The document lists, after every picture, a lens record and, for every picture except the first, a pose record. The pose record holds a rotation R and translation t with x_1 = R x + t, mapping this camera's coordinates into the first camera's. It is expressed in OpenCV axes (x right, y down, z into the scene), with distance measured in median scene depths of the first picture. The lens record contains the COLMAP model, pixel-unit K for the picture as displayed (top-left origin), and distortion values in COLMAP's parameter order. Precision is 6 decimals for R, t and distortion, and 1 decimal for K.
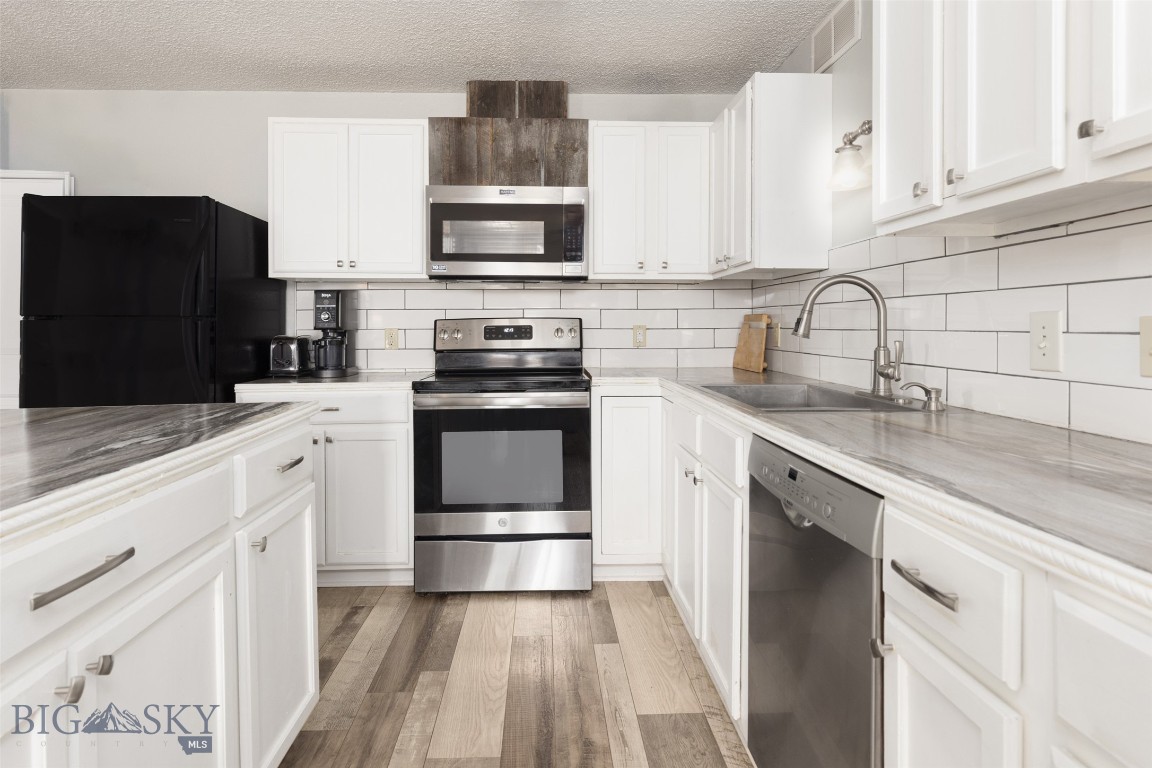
lens RADIAL K [[638.3, 0, 563.5], [0, 638.3, 328.3], [0, 0, 1]] dist [0.001421, 0.000030]
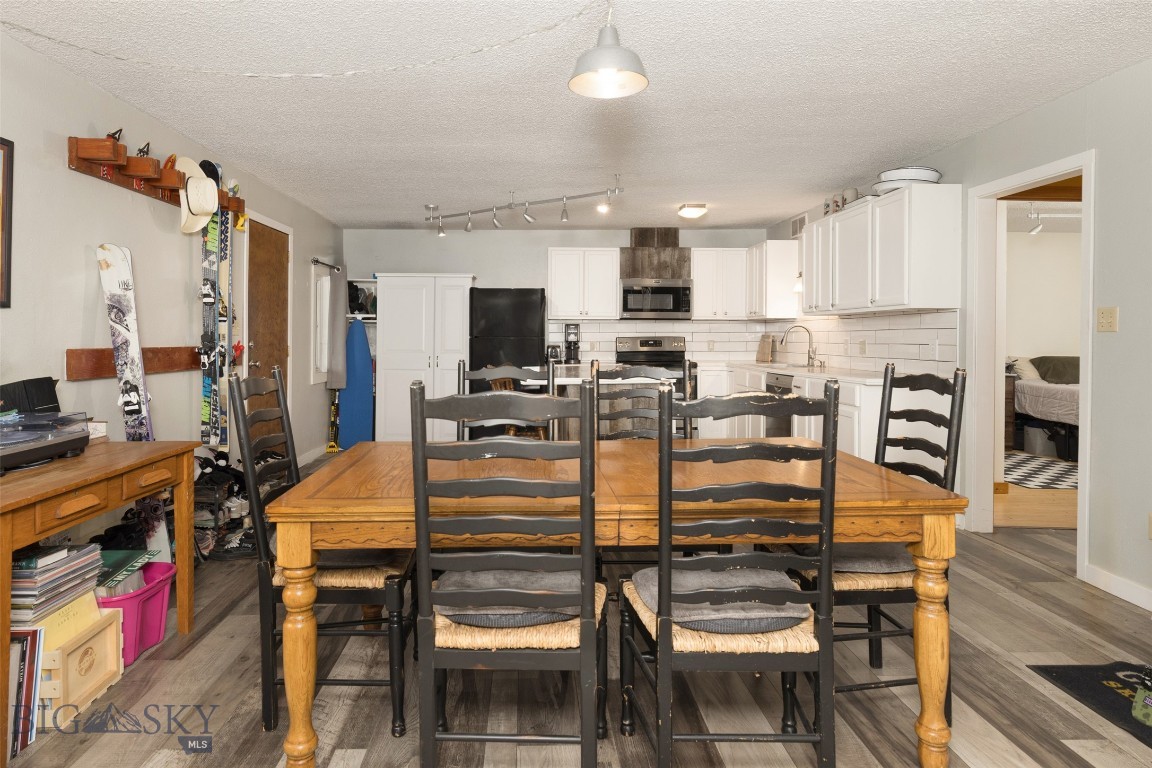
lens RADIAL K [[708.4, 0, 540.2], [0, 708.4, 339.0], [0, 0, 1]] dist [0.001899, -0.000109]
pose [[0.999938, 0.002348, -0.010892, -0.462355], [-0.002356, 0.999997, -0.000754, -0.006204], [0.010891, 0.000780, 0.999940, -1.483910]]
